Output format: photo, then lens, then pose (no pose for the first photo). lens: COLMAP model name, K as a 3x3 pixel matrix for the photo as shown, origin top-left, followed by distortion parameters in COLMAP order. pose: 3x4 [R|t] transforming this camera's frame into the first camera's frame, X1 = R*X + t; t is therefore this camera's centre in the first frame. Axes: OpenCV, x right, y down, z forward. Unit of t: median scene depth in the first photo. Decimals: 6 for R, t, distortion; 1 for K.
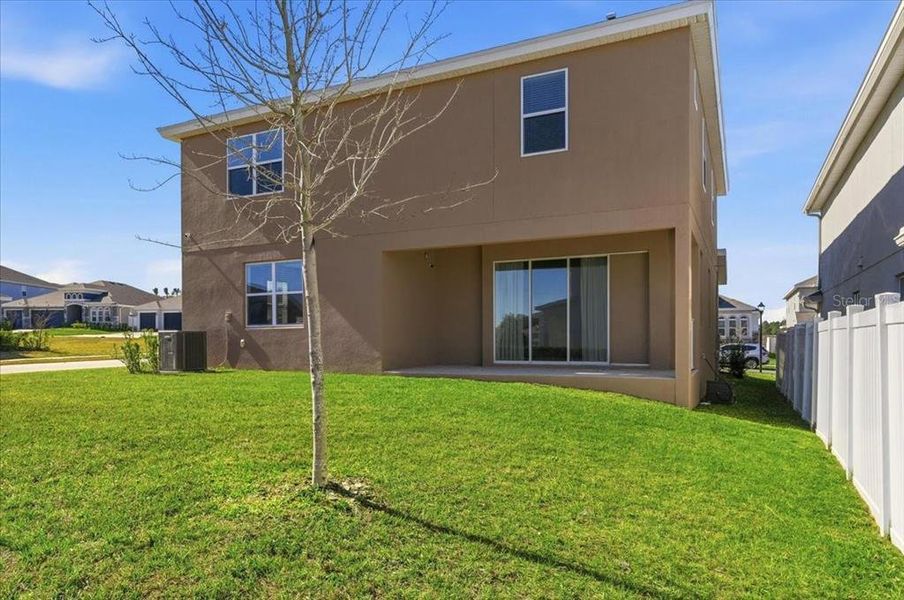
lens RADIAL K [[537.9, 0, 453.5], [0, 537.9, 337.8], [0, 0, 1]] dist [0.003901, 0.000783]
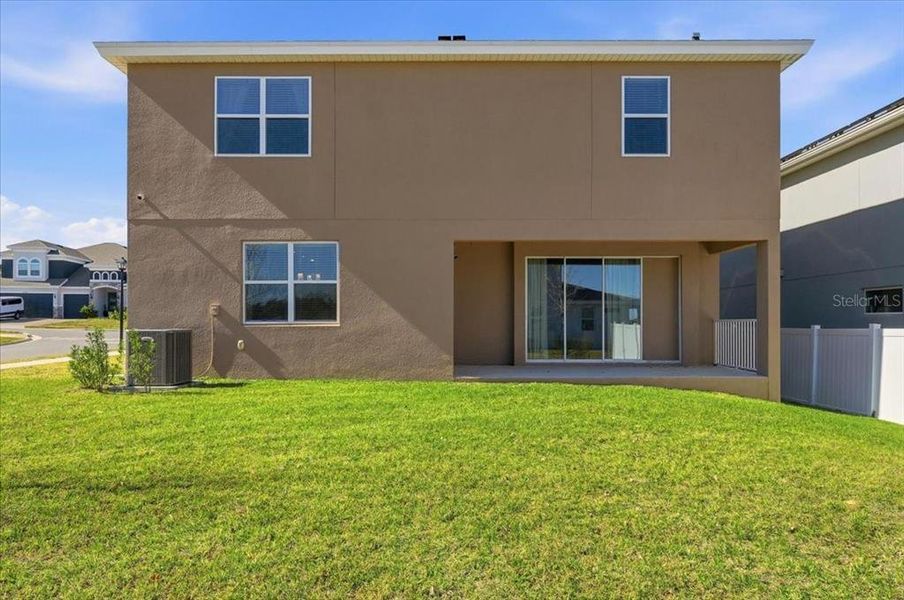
lens RADIAL K [[504.8, 0, 375.9], [0, 504.8, 326.8], [0, 0, 1]] dist [-0.001953, 0.000141]
pose [[0.914174, 0.006082, 0.405277, -0.523701], [-0.003819, 0.999972, -0.006394, -0.011835], [-0.405304, 0.004298, 0.914172, 0.267160]]
